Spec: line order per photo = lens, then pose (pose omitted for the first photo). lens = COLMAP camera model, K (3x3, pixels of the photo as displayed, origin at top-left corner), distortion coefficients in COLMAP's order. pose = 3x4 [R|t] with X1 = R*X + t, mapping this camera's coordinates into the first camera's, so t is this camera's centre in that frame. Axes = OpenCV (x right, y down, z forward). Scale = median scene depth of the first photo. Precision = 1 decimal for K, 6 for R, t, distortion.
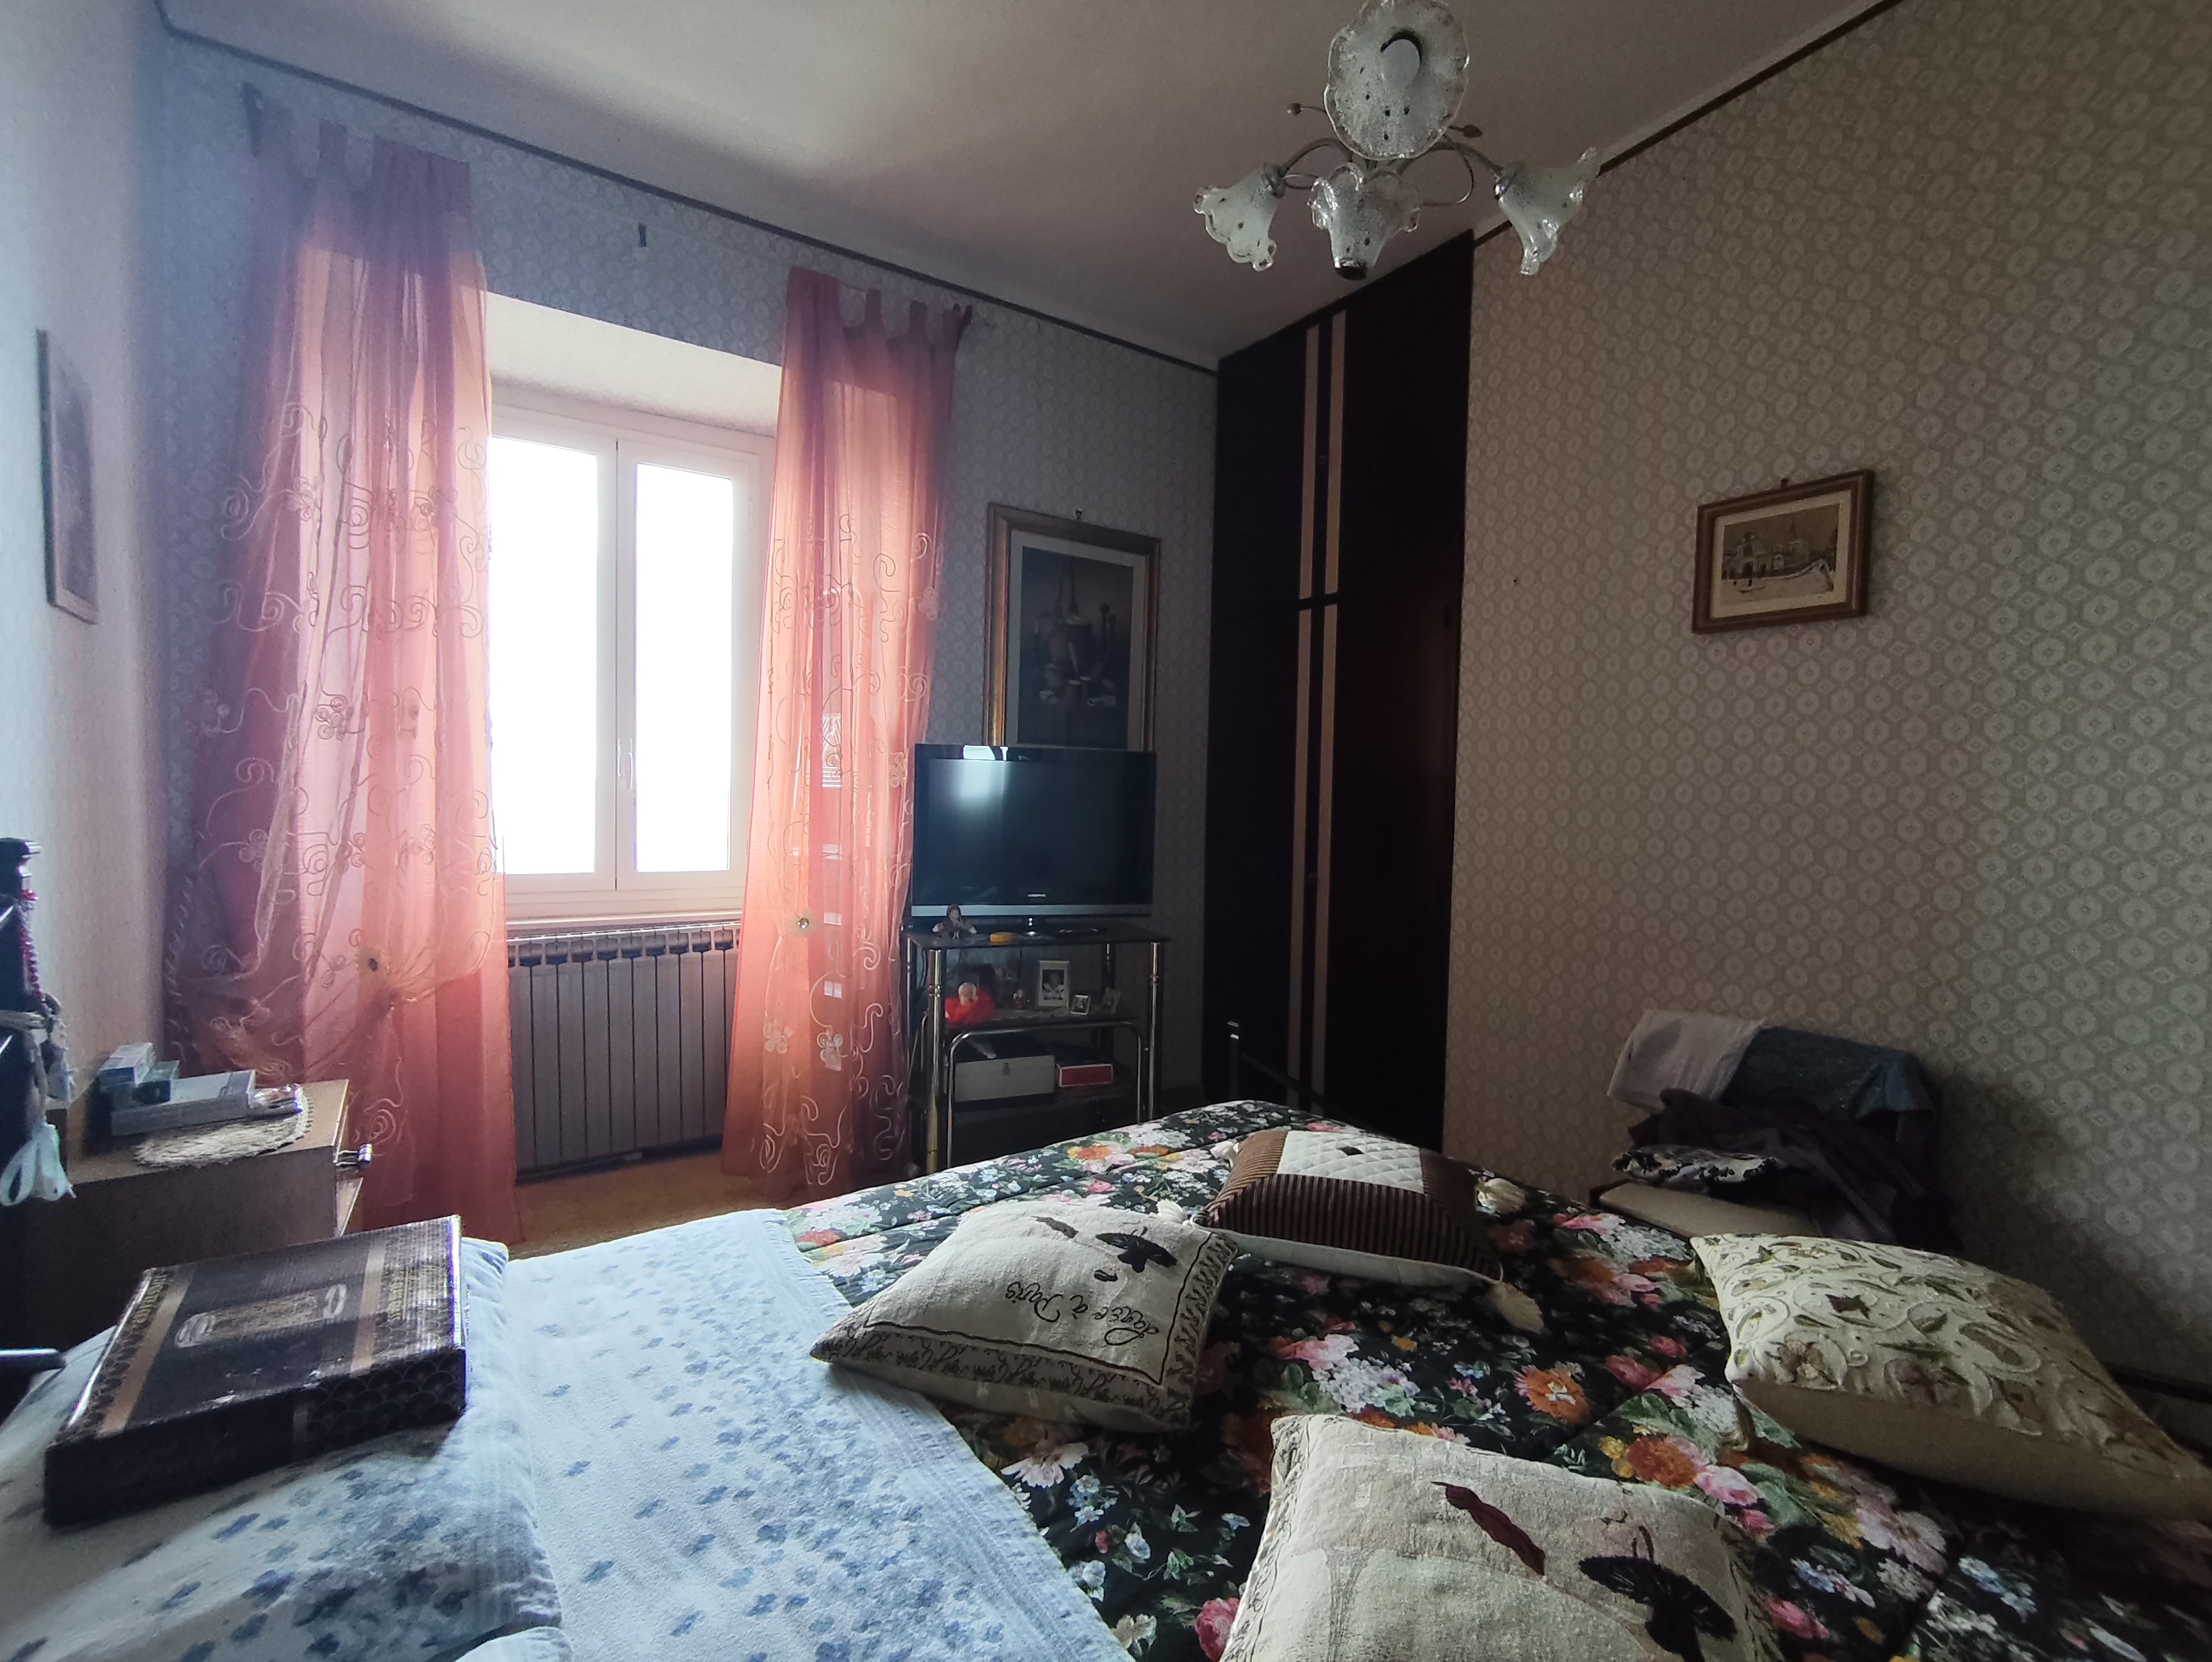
lens RADIAL K [[964.6, 0, 1106.0], [0, 964.6, 831.0], [0, 0, 1]] dist [-0.001105, -0.001792]
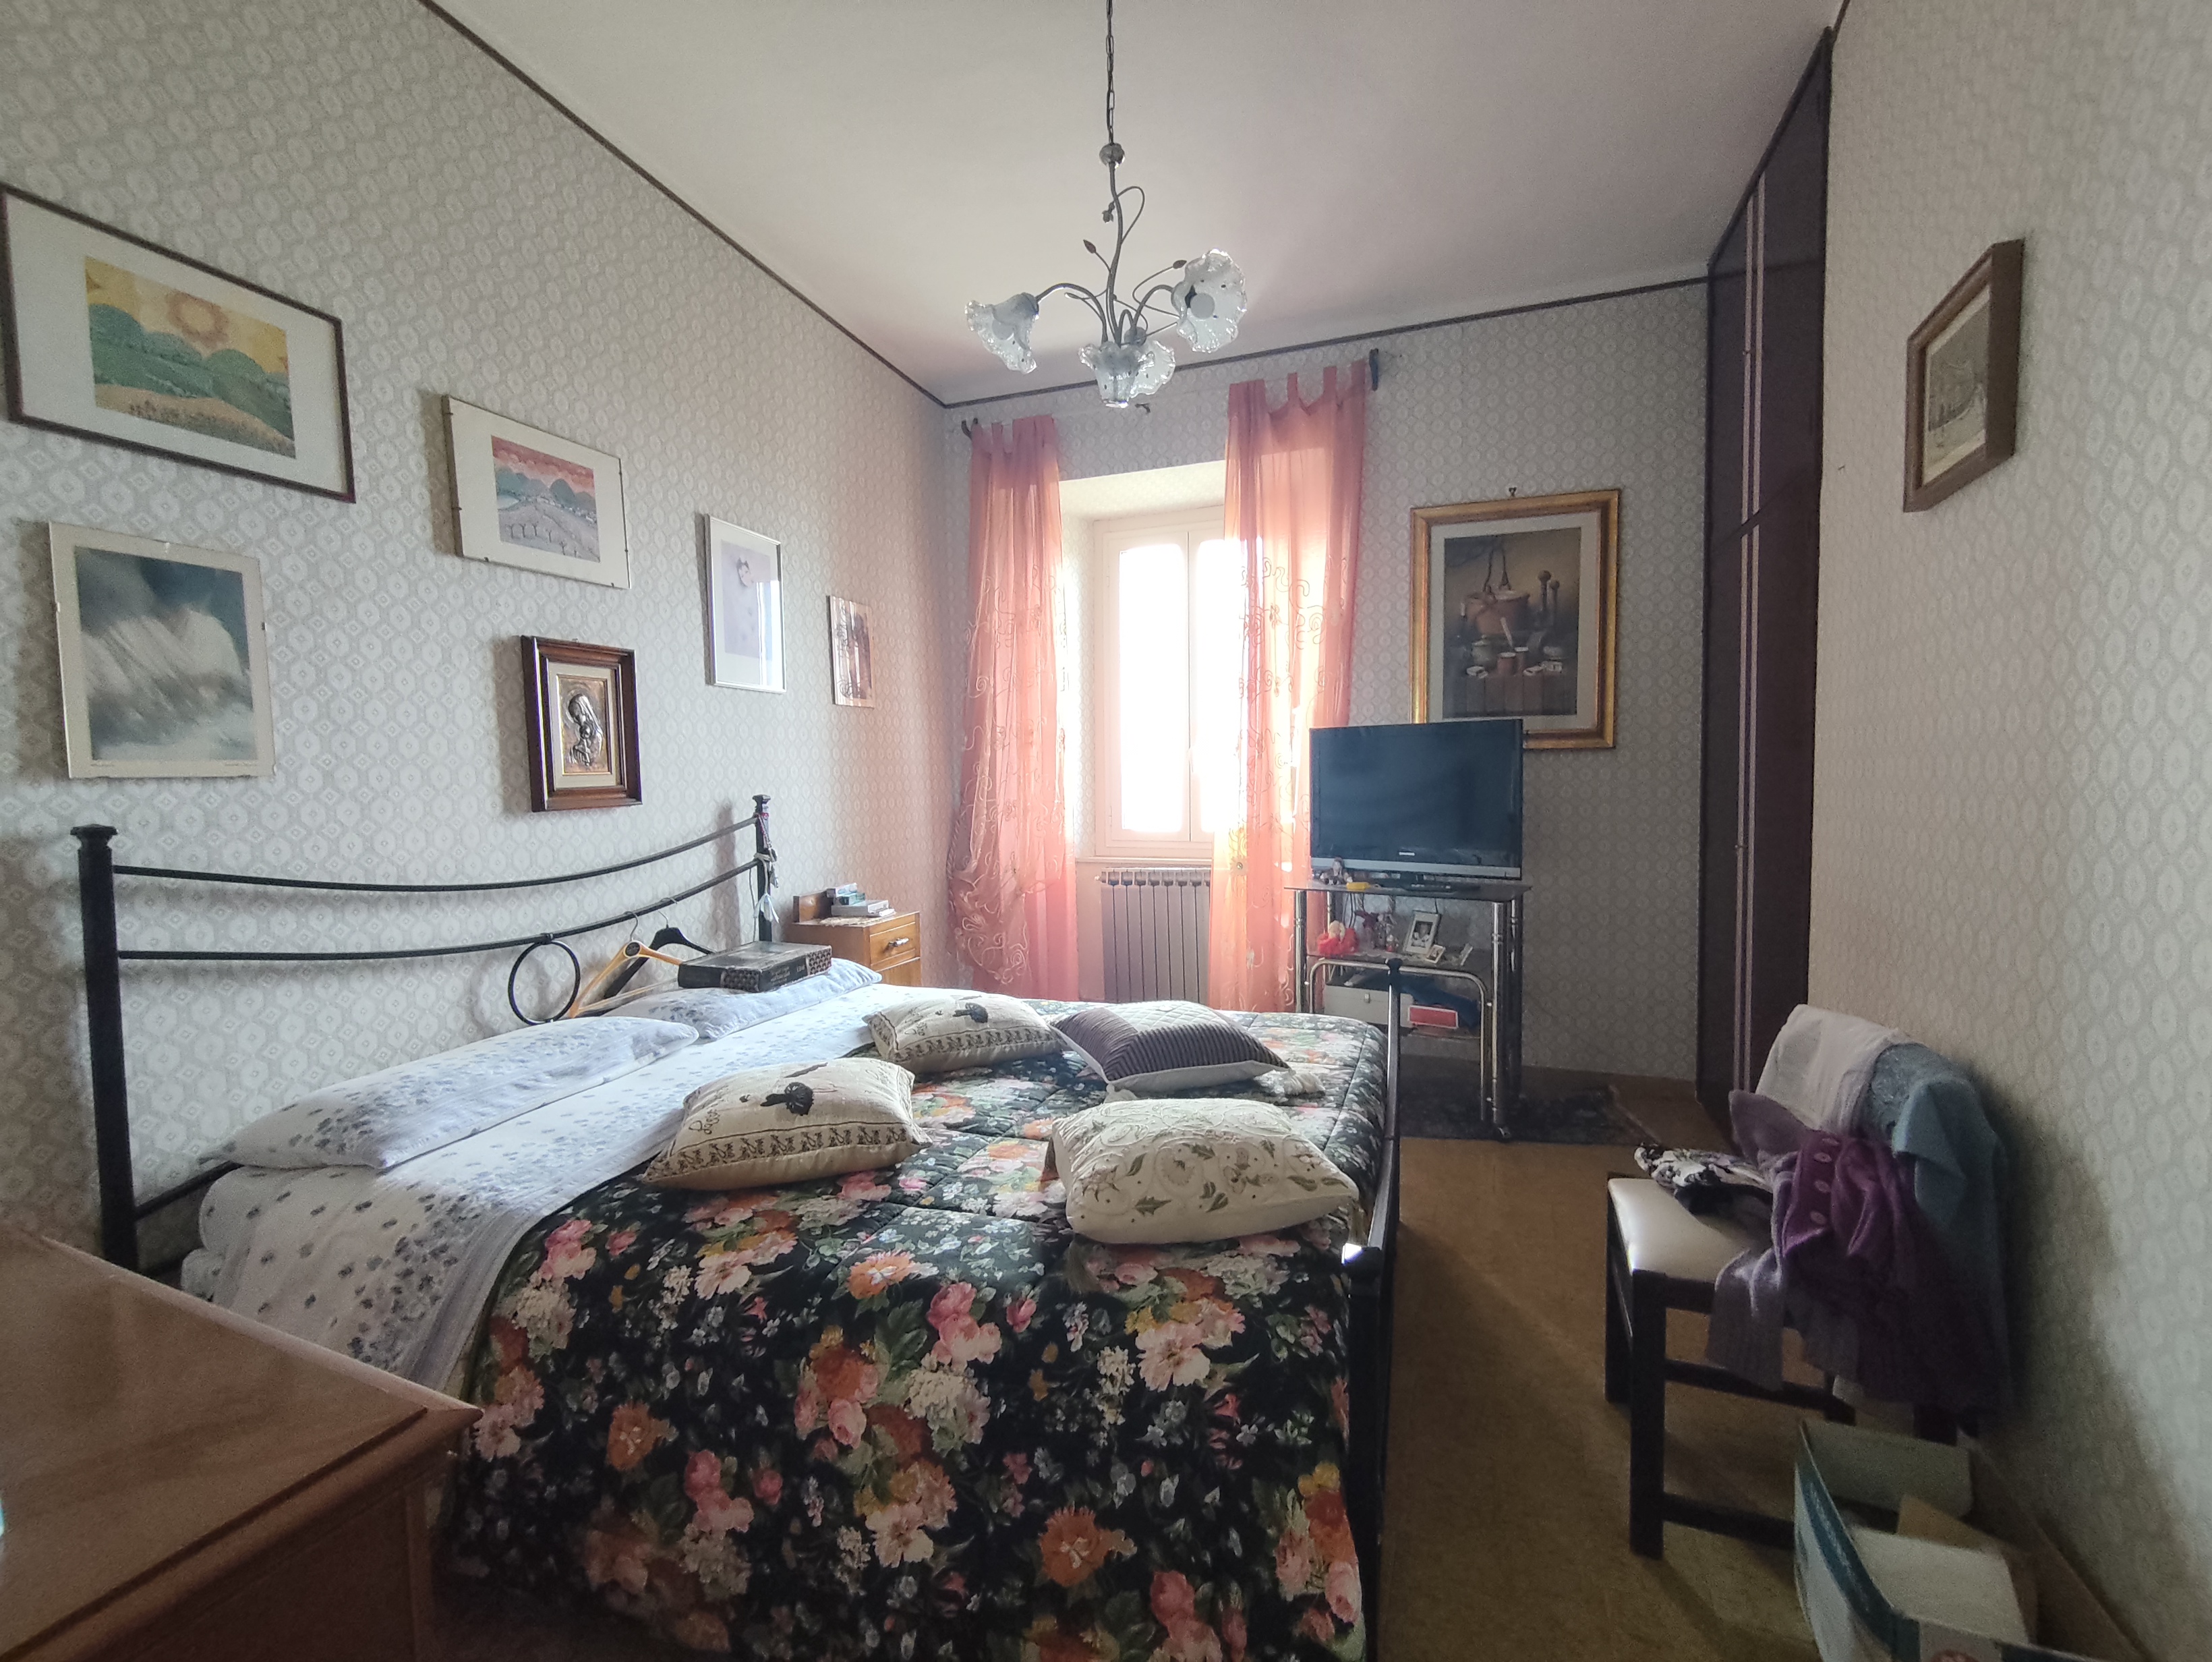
lens RADIAL K [[967.4, 0, 1115.8], [0, 967.4, 831.1], [0, 0, 1]] dist [-0.000096, -0.003873]
pose [[0.587070, 0.017204, -0.809353, 1.777716], [-0.004873, 0.999831, 0.017719, 0.059273], [0.809521, -0.006458, 0.587055, 0.146488]]
